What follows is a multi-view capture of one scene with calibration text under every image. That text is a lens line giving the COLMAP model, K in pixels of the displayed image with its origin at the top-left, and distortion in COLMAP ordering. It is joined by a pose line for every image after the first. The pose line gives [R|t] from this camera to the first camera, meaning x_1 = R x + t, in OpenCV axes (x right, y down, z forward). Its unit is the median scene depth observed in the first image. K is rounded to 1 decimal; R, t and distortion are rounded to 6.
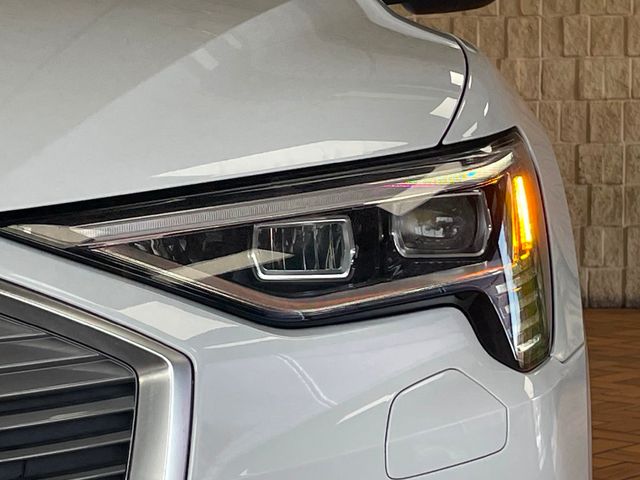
lens RADIAL K [[1870.8, 0, 320.1], [0, 1870.8, 239.8], [0, 0, 1]] dist [-0.142662, 0.000000]
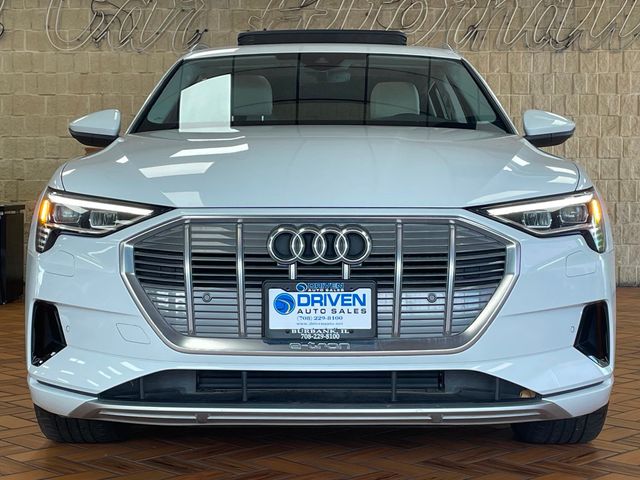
lens RADIAL K [[1164.6, 0, 319.1], [0, 1164.6, 241.4], [0, 0, 1]] dist [0.055389, 0.000000]
pose [[0.998359, 0.010297, -0.056334, -0.296515], [-0.011555, 0.999690, -0.022042, 0.100814], [0.056090, 0.022657, 0.998169, -1.252100]]
